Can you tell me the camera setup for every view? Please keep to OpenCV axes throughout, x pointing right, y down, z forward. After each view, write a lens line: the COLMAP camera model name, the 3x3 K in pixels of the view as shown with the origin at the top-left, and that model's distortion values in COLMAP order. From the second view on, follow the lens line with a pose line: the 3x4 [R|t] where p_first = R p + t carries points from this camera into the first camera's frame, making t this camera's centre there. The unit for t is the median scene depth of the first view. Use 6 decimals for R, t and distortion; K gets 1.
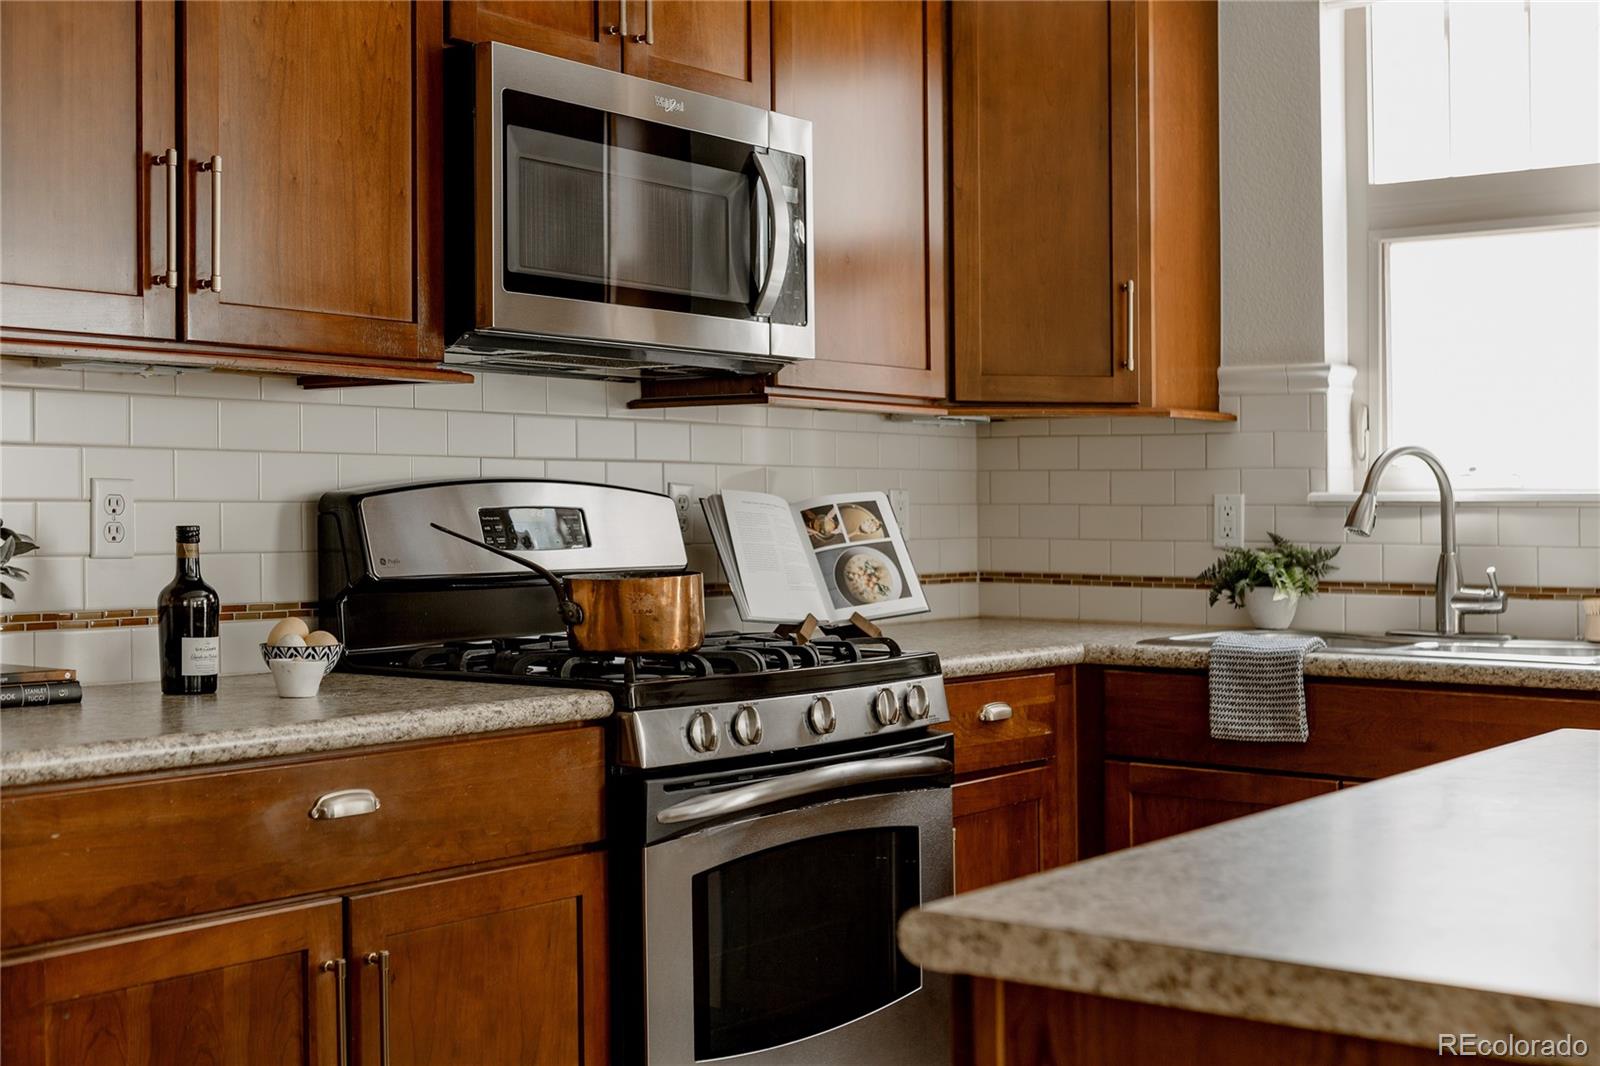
lens RADIAL K [[2029.8, 0, 800.0], [0, 2029.8, 533.0], [0, 0, 1]] dist [-0.010875, -0.006414]
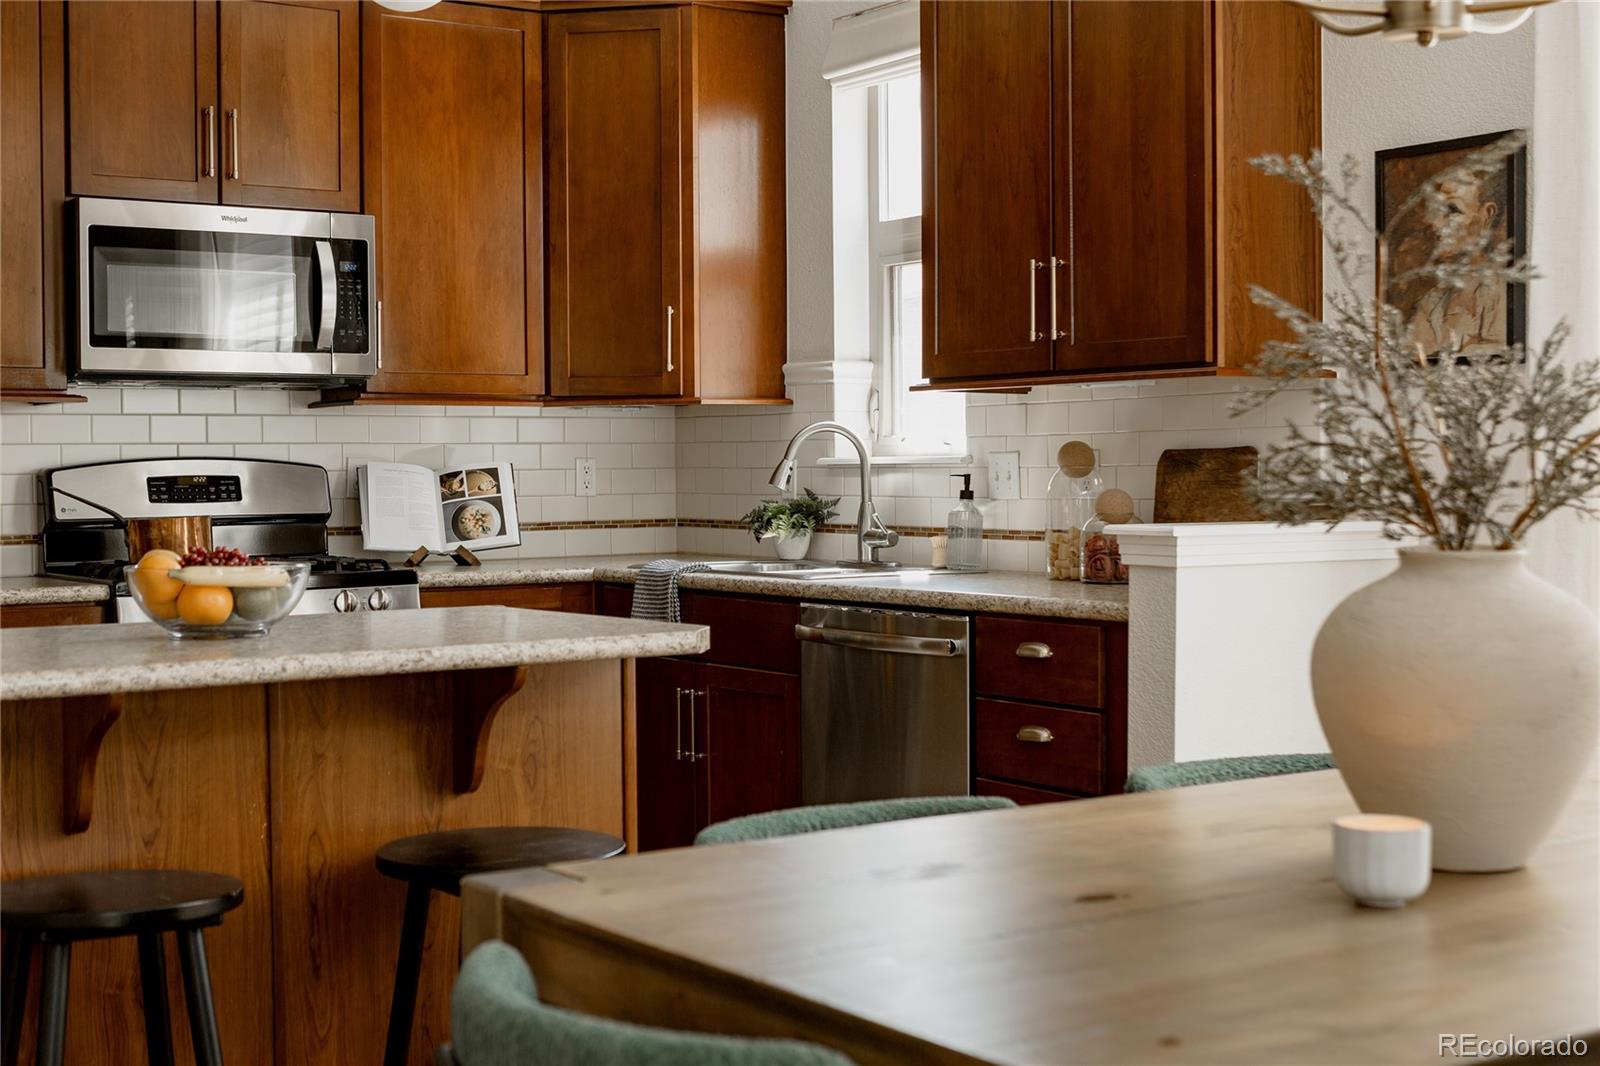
lens RADIAL K [[2166.7, 0, 799.0], [0, 2166.7, 554.2], [0, 0, 1]] dist [0.001860, -0.010214]
pose [[0.948338, 0.003055, -0.317247, 0.734935], [0.006300, 0.999575, 0.028457, 0.002897], [0.317199, -0.028986, 0.947916, -0.384372]]
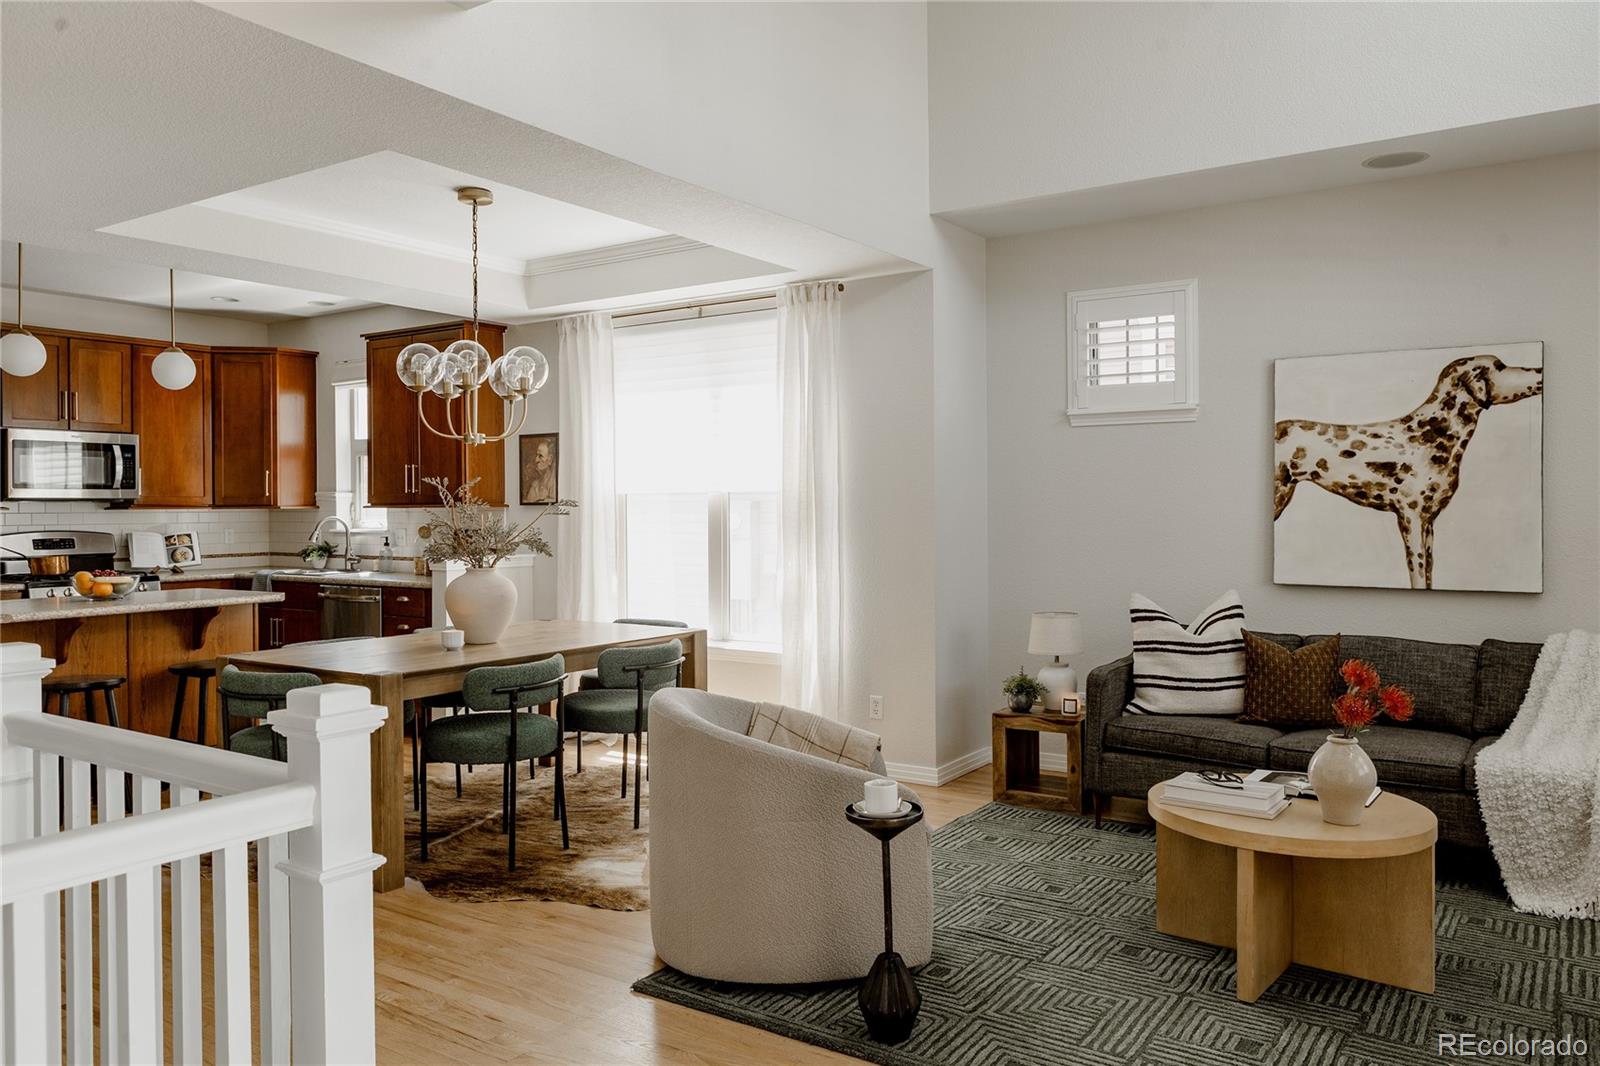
lens RADIAL K [[1151.2, 0, 800.3], [0, 1151.2, 521.4], [0, 0, 1]] dist [-0.001946, -0.004690]
pose [[0.998298, -0.007938, 0.057781, 1.004467], [0.007868, 0.999968, 0.001425, -0.032166], [-0.057791, -0.000968, 0.998328, -1.091006]]
